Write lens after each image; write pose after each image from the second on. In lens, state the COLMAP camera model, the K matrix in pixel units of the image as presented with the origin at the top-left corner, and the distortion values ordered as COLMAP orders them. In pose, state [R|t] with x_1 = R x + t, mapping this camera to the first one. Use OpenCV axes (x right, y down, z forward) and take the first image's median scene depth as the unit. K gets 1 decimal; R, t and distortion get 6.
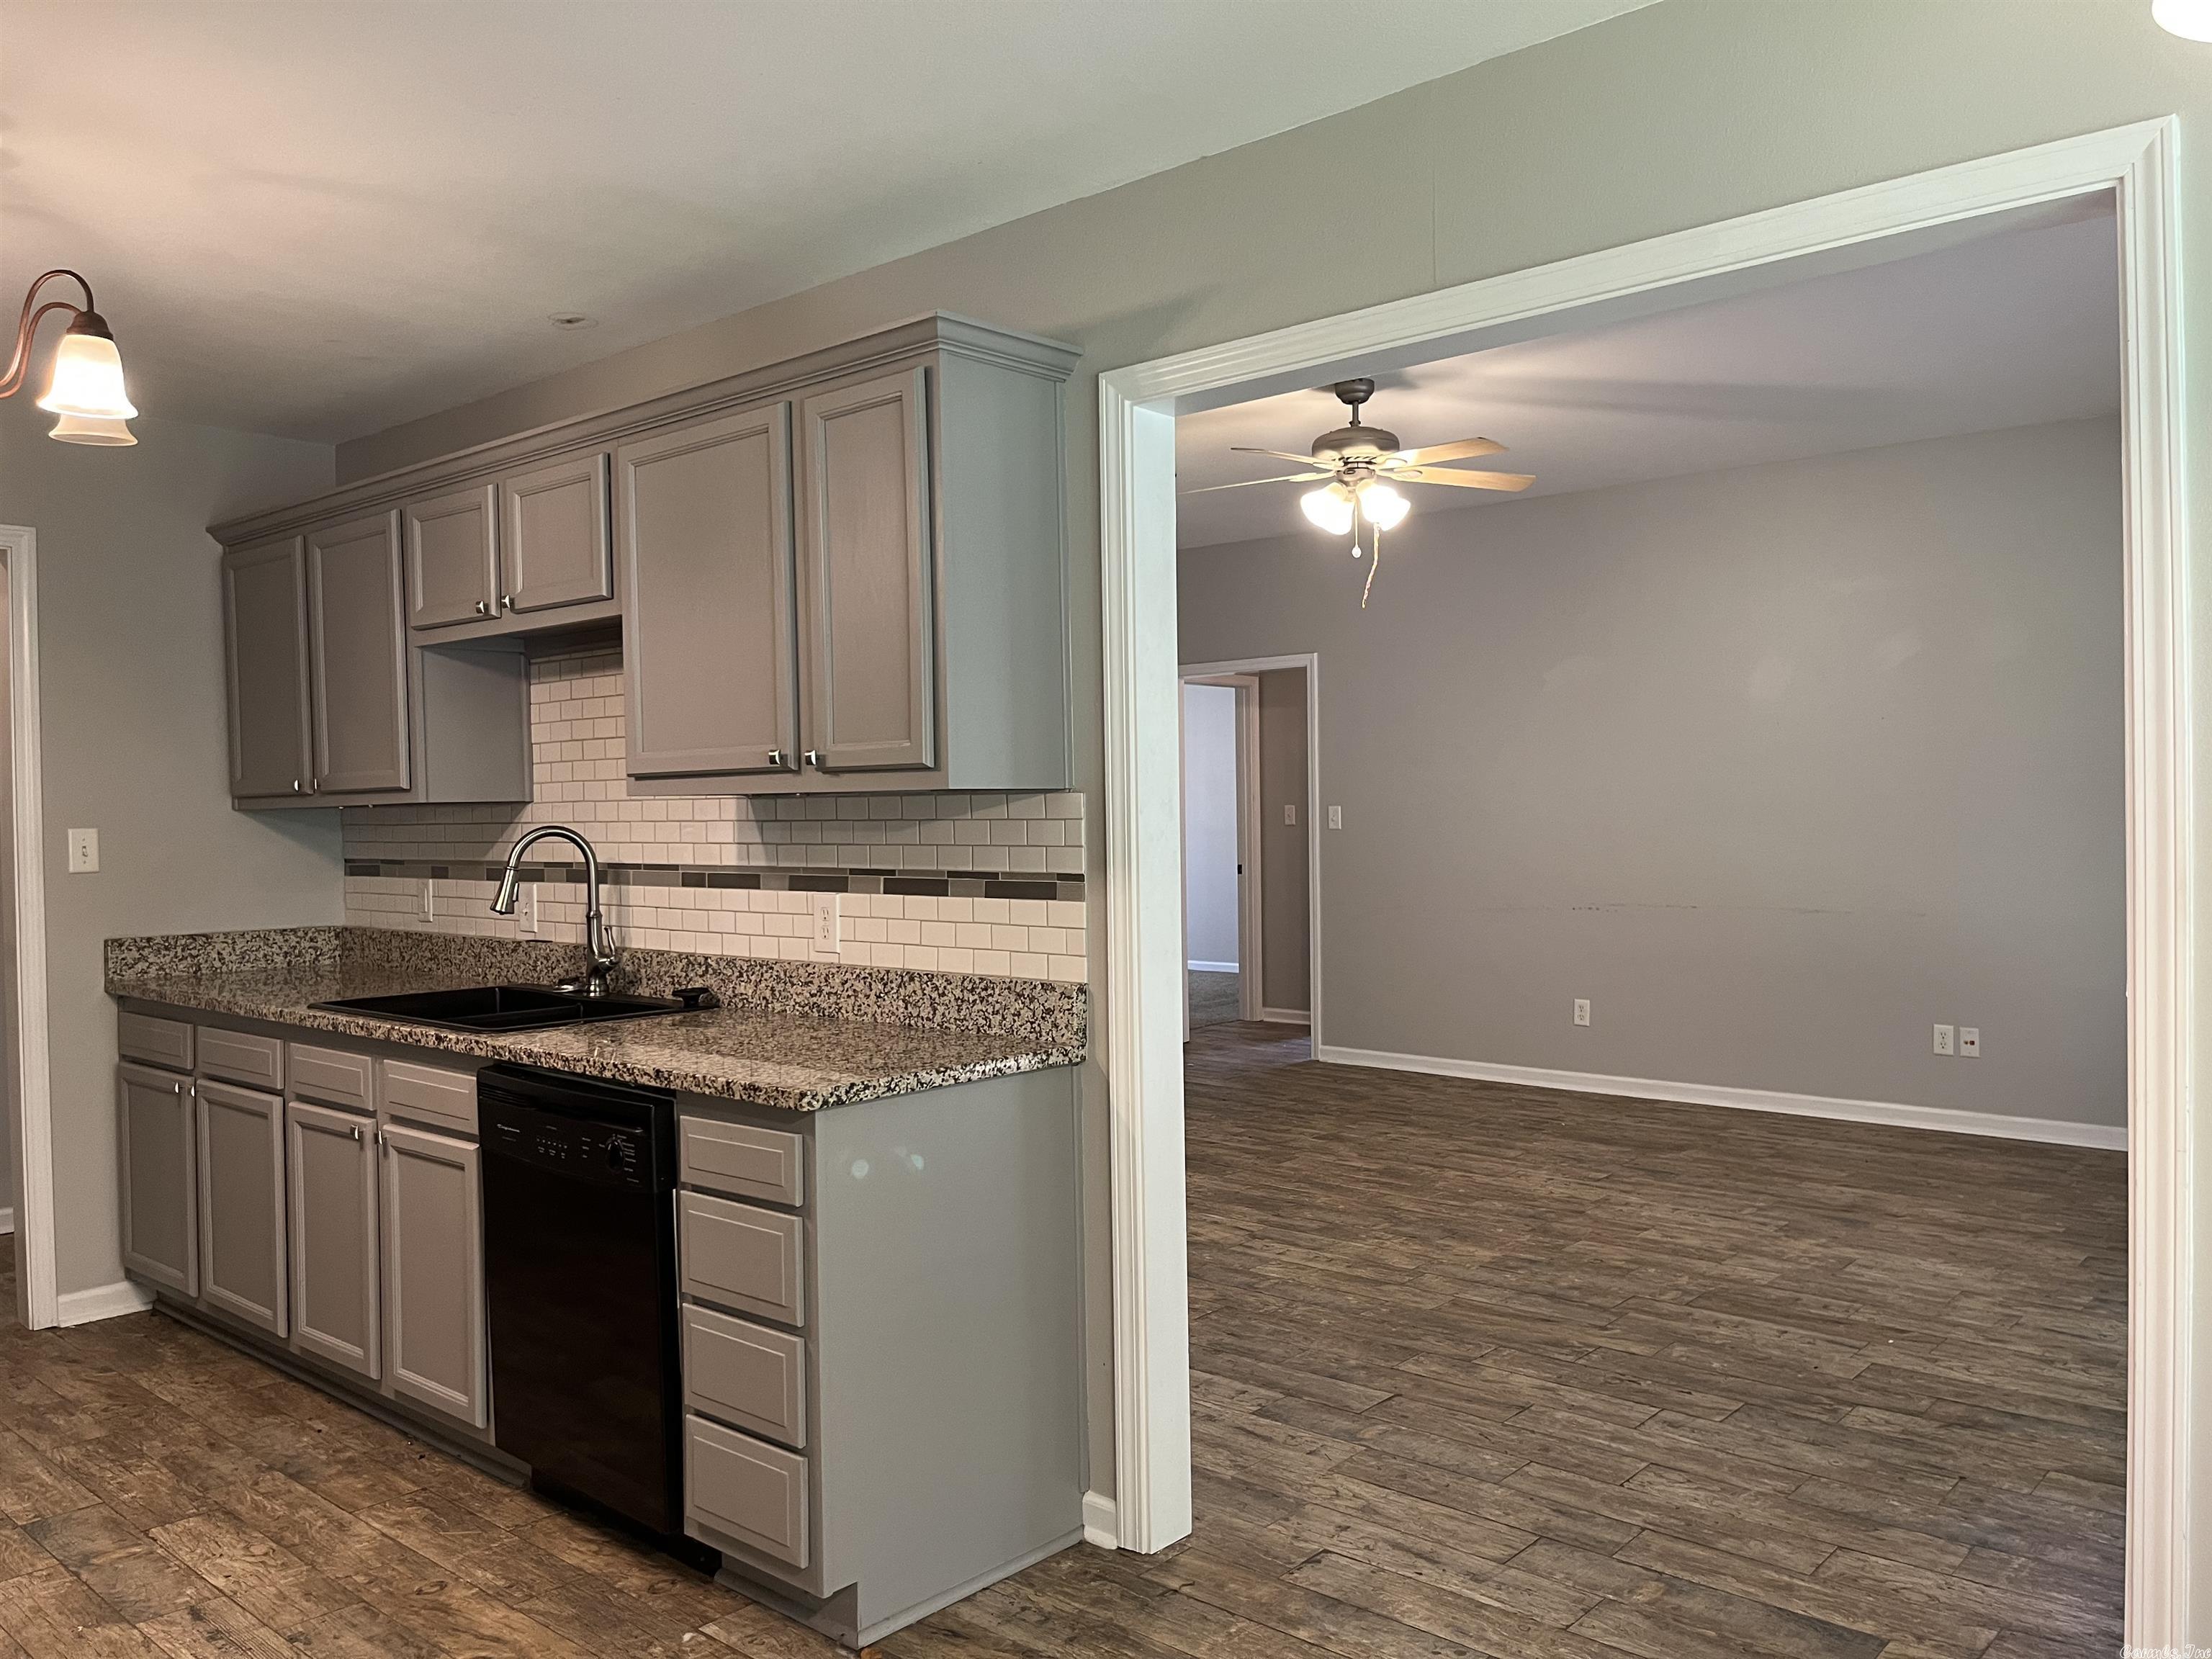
lens RADIAL K [[1695.7, 0, 1113.5], [0, 1695.7, 832.6], [0, 0, 1]] dist [0.078748, -0.124595]
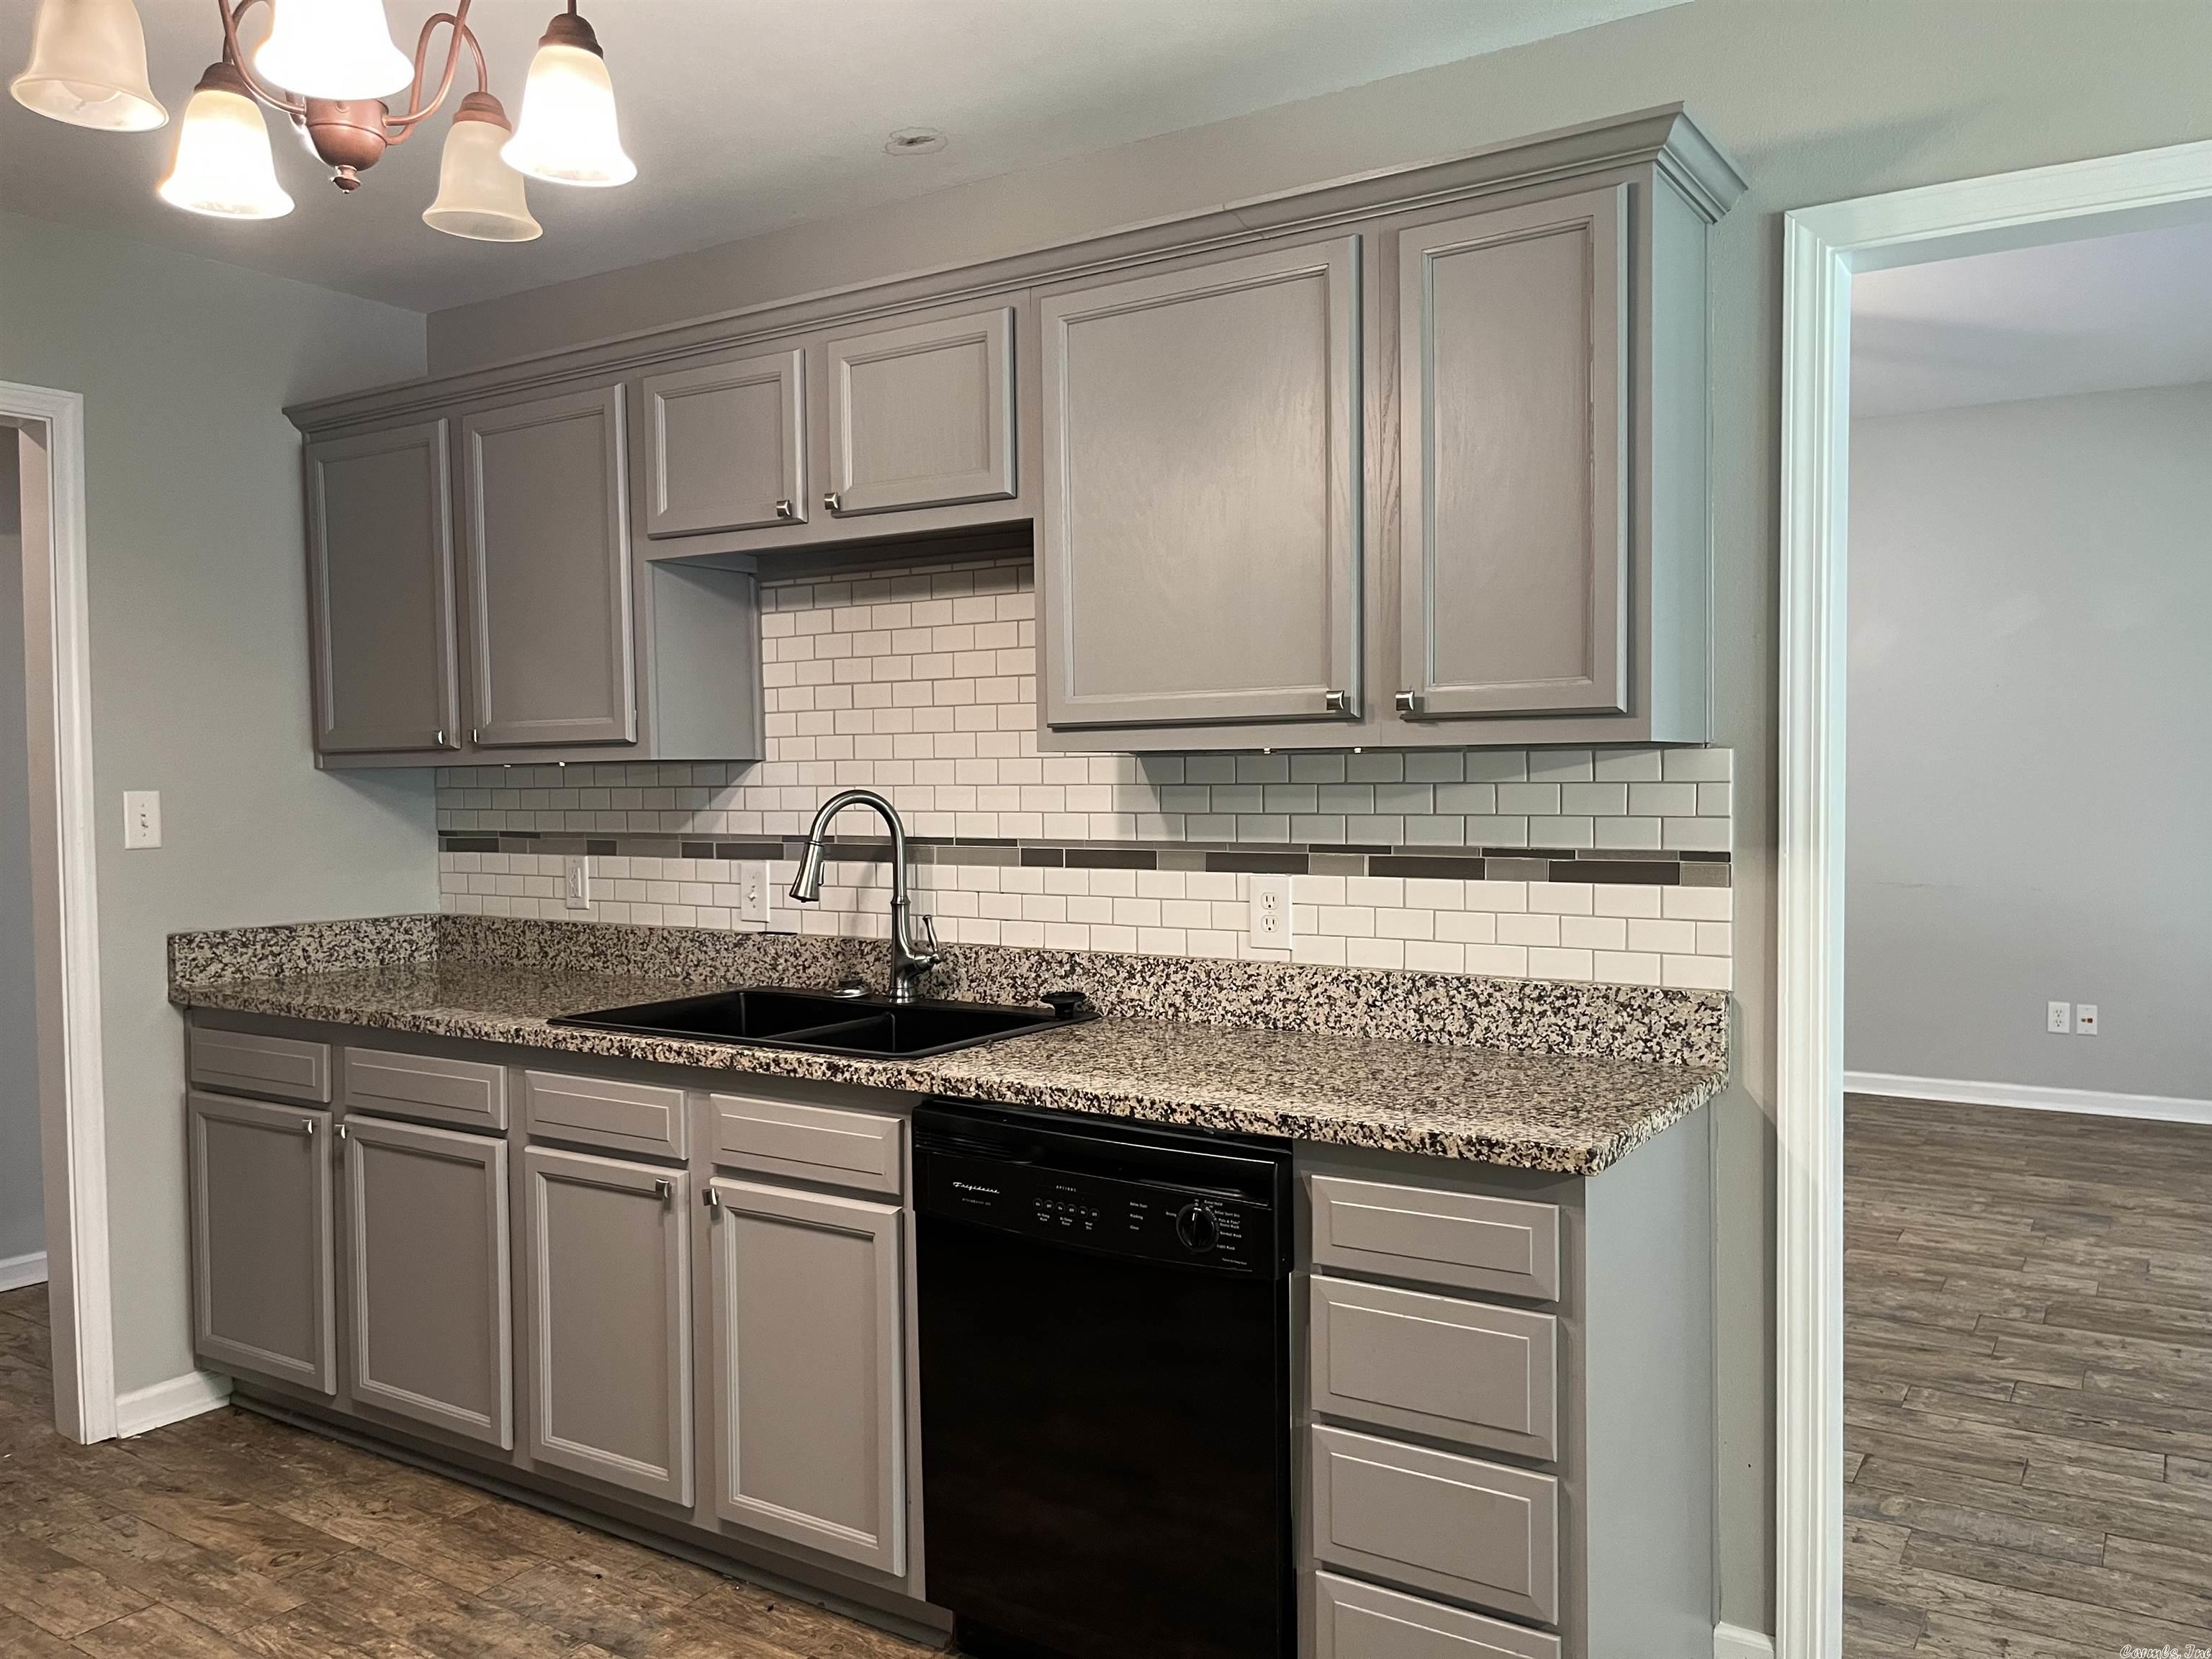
lens RADIAL K [[1700.5, 0, 1105.9], [0, 1700.5, 837.3], [0, 0, 1]] dist [0.066858, -0.100561]
pose [[0.989186, 0.000317, 0.146666, -0.335346], [-0.003213, 0.999805, 0.019509, 0.002272], [-0.146631, -0.019770, 0.988994, 0.203676]]
